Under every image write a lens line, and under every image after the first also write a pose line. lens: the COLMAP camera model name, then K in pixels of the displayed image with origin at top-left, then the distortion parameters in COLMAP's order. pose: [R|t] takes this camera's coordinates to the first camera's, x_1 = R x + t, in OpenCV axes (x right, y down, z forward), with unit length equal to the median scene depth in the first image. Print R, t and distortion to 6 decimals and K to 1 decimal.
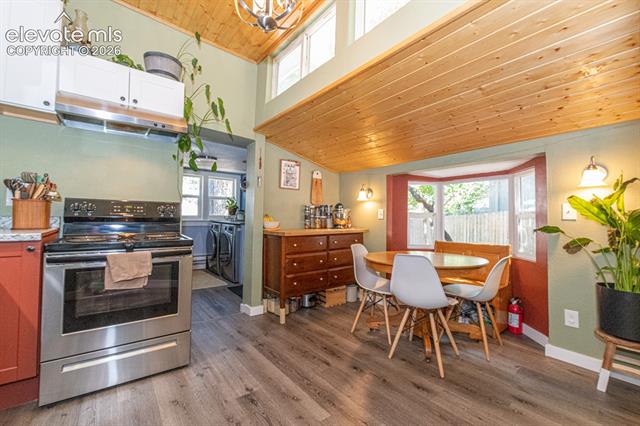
lens RADIAL K [[256.5, 0, 323.2], [0, 256.5, 211.9], [0, 0, 1]] dist [0.000352, 0.000031]
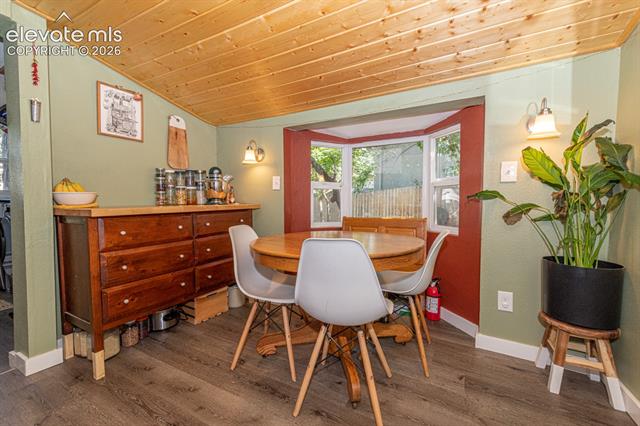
lens RADIAL K [[256.1, 0, 319.5], [0, 256.1, 211.3], [0, 0, 1]] dist [-0.001678, -0.000217]
pose [[0.924361, -0.028294, 0.380469, 0.069511], [0.001837, 0.997565, 0.069721, 0.043757], [-0.381515, -0.063749, 0.922162, 0.322796]]
